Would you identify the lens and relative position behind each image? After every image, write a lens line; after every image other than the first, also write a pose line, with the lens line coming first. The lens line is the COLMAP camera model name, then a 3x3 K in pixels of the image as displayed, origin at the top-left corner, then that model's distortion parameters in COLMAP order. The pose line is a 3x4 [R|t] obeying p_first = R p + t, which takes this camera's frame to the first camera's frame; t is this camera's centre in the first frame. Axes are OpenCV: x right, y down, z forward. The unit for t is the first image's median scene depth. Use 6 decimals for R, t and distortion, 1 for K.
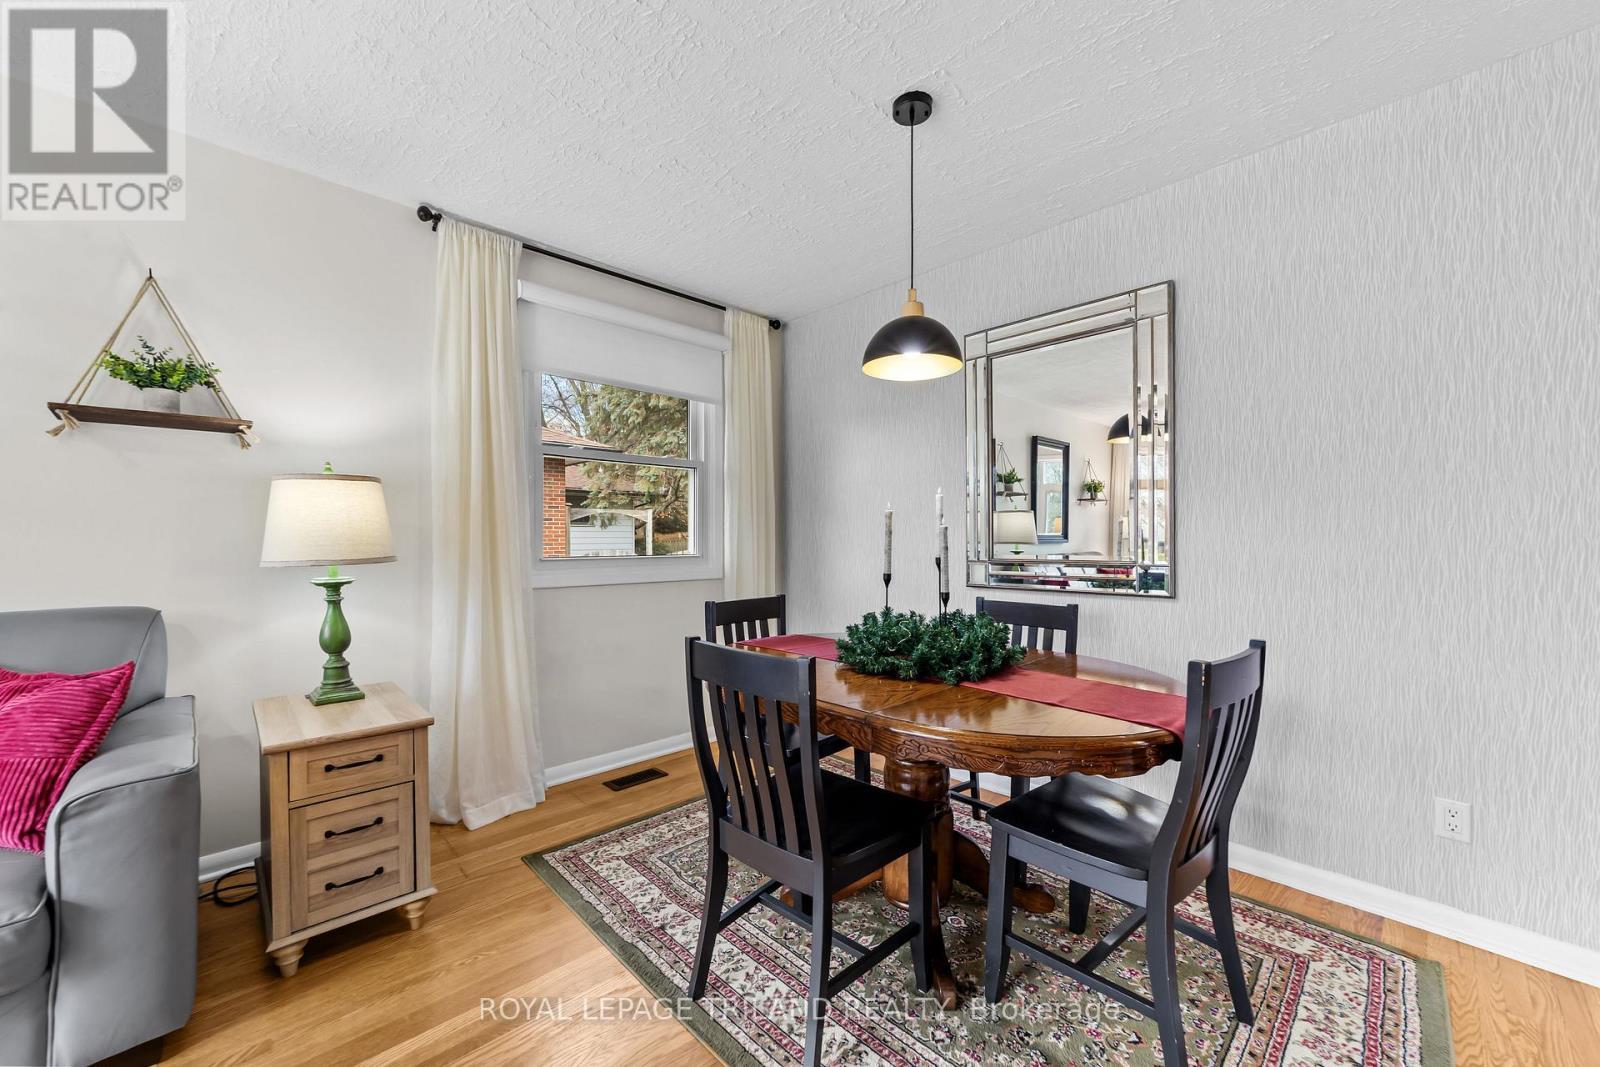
lens RADIAL K [[621.2, 0, 797.9], [0, 621.2, 547.2], [0, 0, 1]] dist [-0.013306, 0.005603]
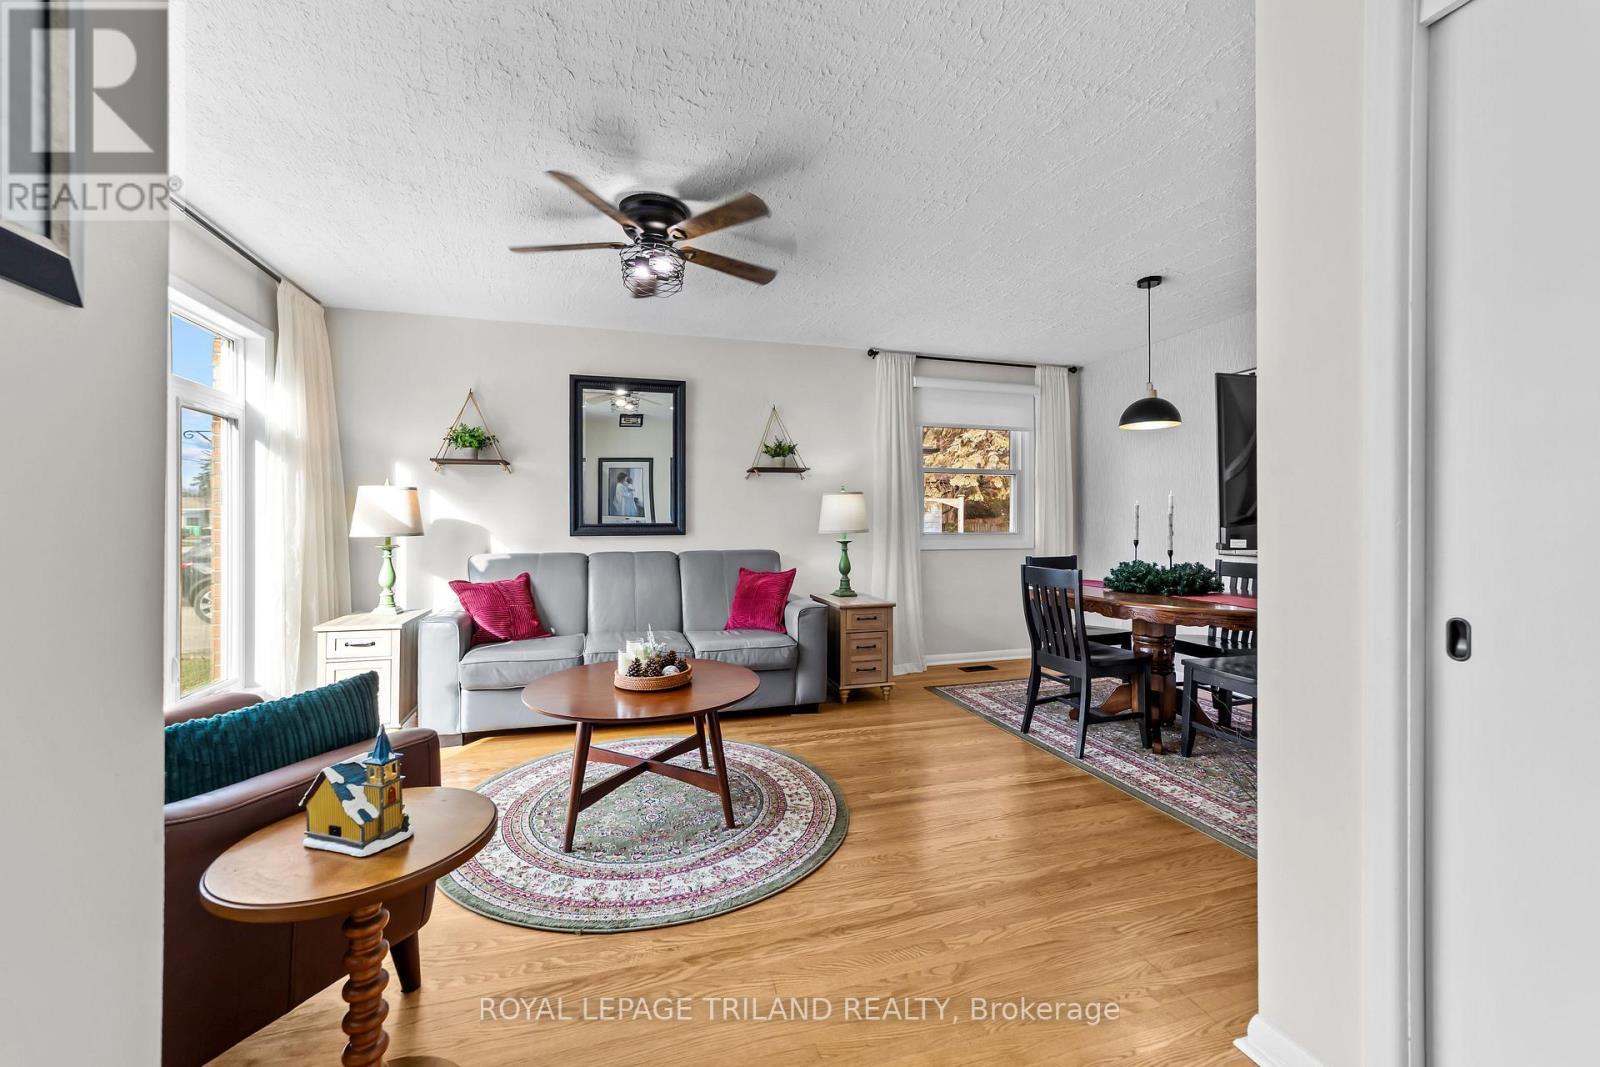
lens RADIAL K [[621.2, 0, 790.8], [0, 621.2, 524.2], [0, 0, 1]] dist [-0.013306, 0.005603]
pose [[0.885671, -0.000650, -0.464313, 0.090937], [-0.005395, 0.999917, -0.011690, 0.023418], [0.464282, 0.012858, 0.885594, -1.020074]]
